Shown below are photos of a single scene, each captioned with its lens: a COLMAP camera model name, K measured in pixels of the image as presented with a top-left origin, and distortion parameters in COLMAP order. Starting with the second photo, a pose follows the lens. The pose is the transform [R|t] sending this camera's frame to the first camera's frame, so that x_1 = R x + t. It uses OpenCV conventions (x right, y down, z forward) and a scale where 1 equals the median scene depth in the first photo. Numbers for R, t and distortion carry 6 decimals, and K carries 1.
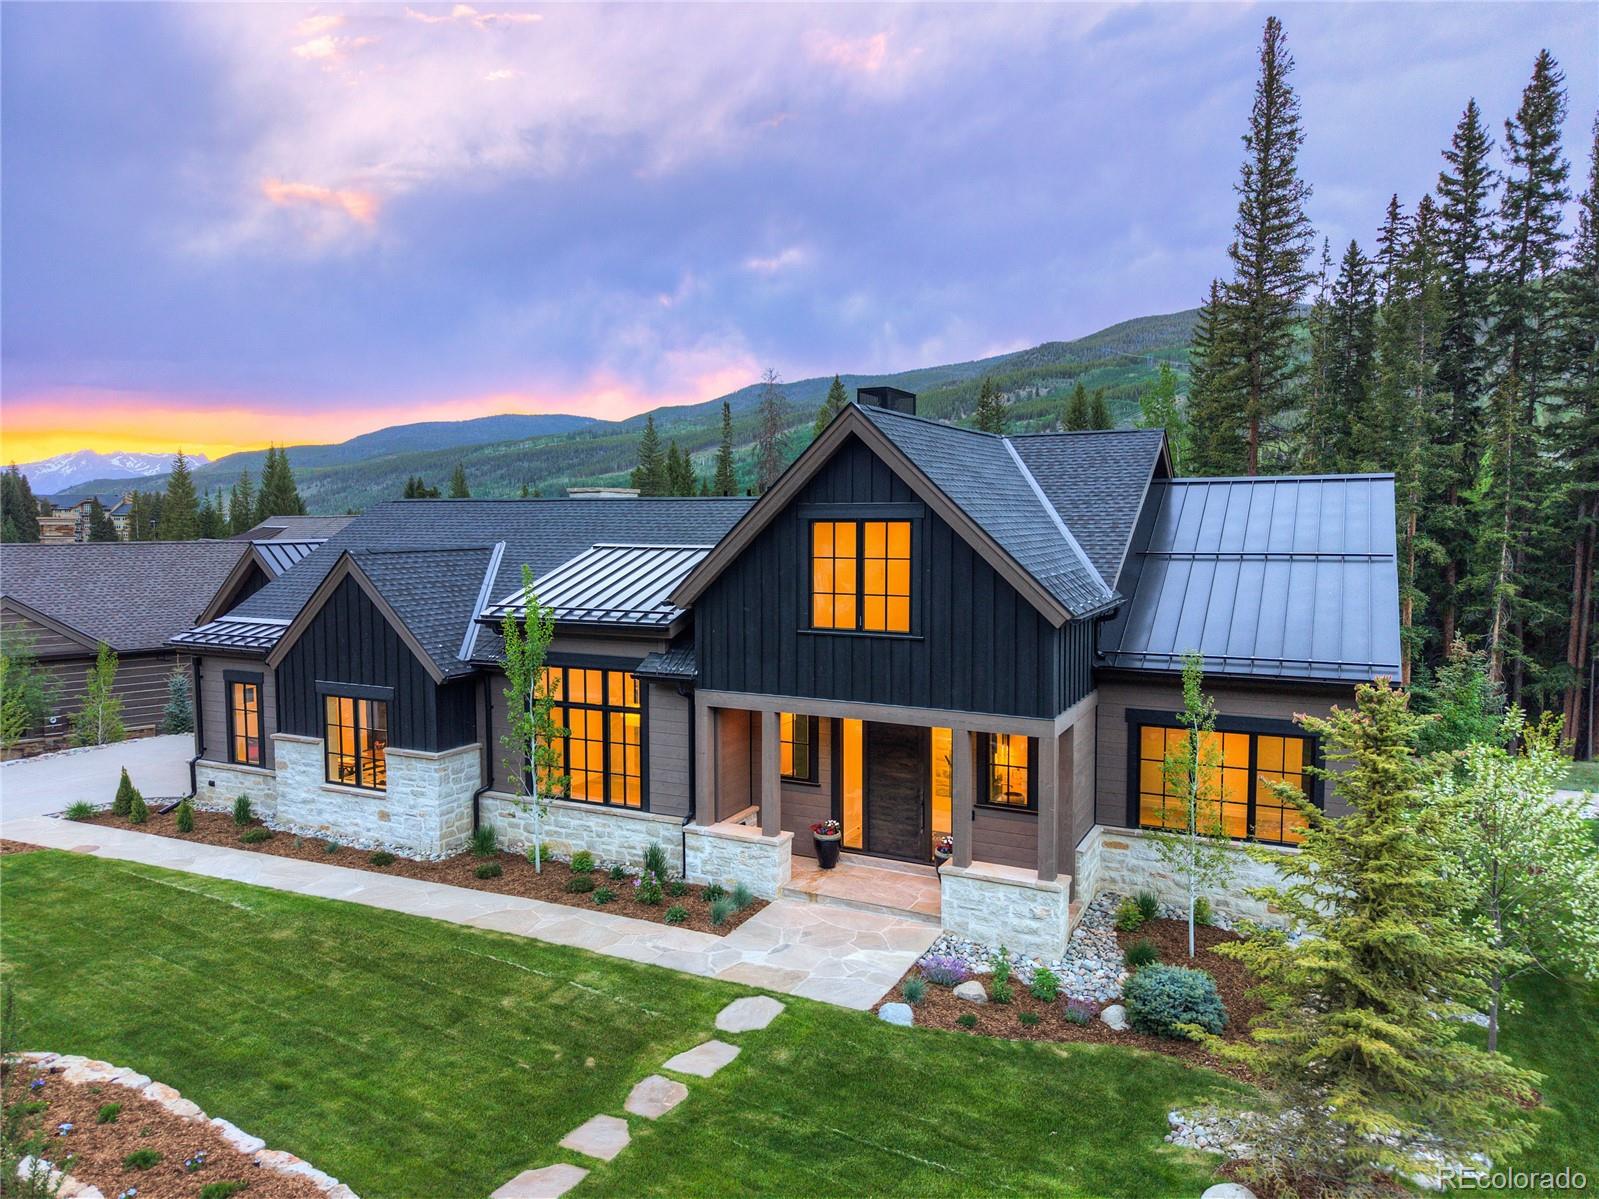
lens RADIAL K [[1079.5, 0, 799.5], [0, 1079.5, 599.5], [0, 0, 1]] dist [0.009572, -0.002216]
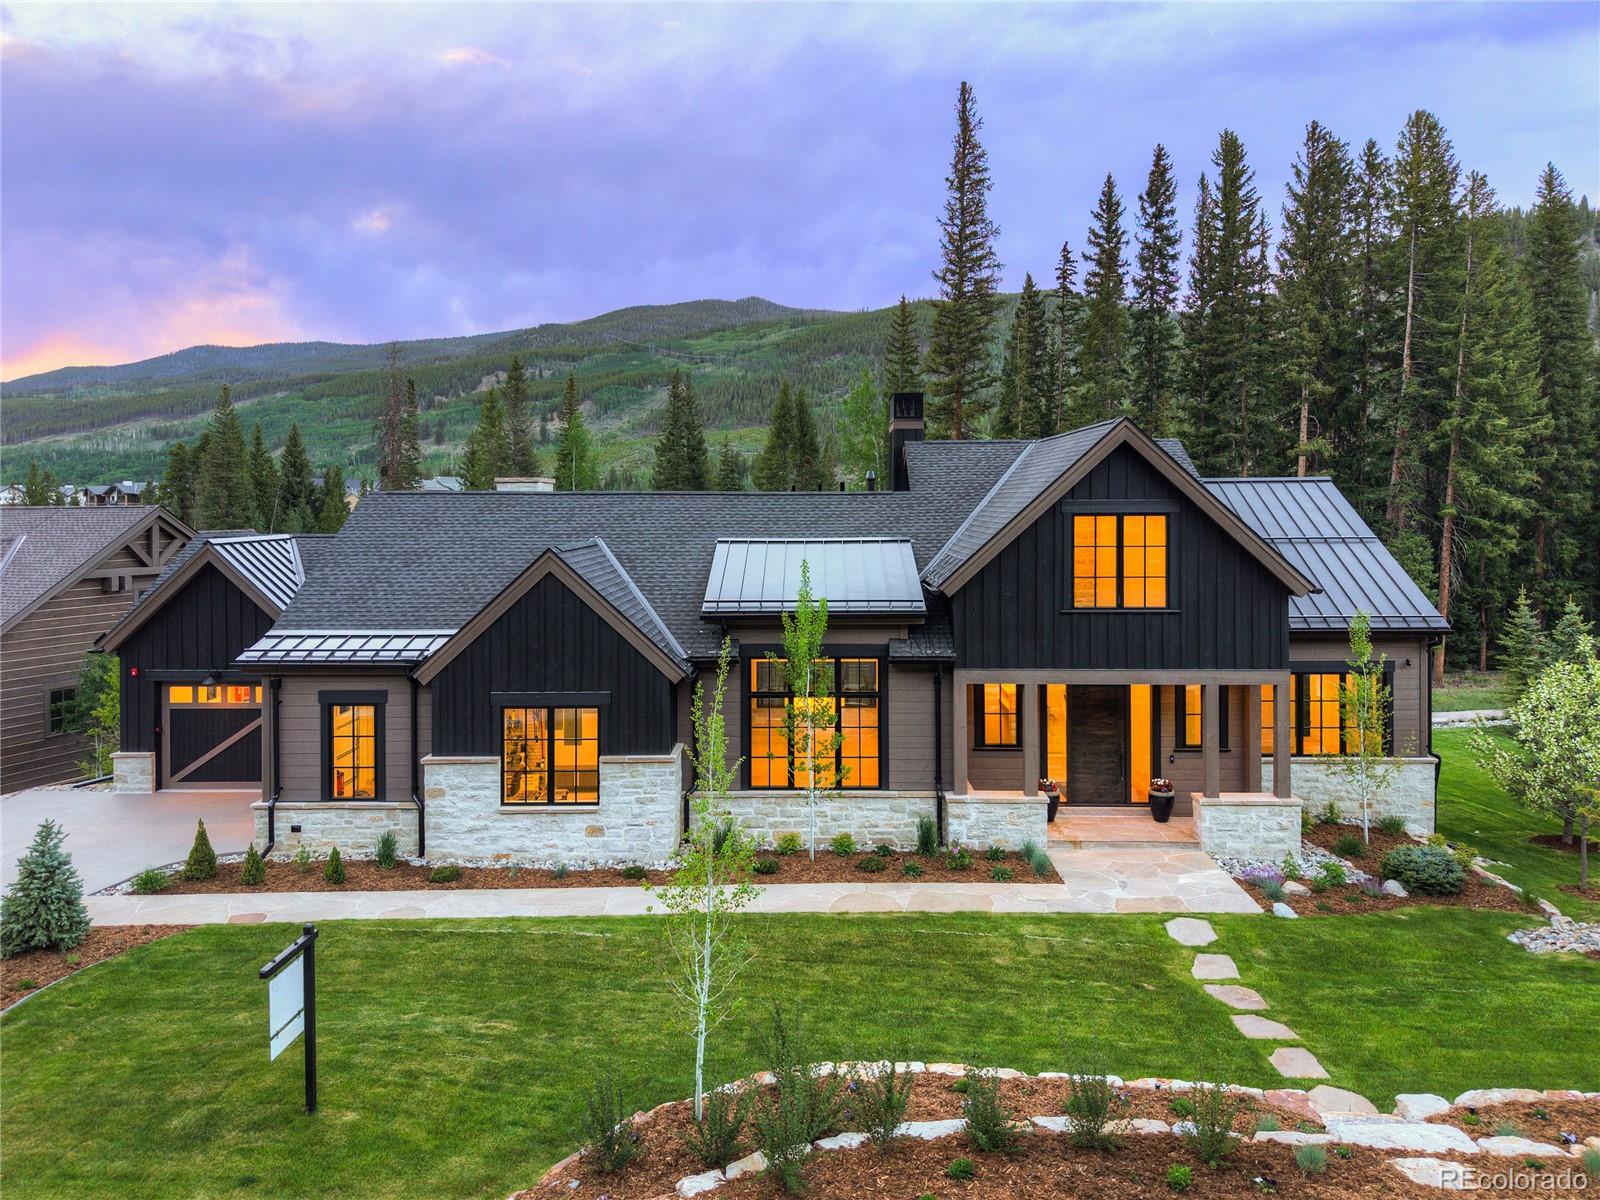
lens RADIAL K [[1119.7, 0, 806.4], [0, 1119.7, 519.7], [0, 0, 1]] dist [0.027673, -0.030378]
pose [[0.899204, -0.007122, 0.437471, -0.728544], [0.033890, 0.997997, -0.053413, -0.012109], [-0.436214, 0.062855, 0.897645, 0.035531]]
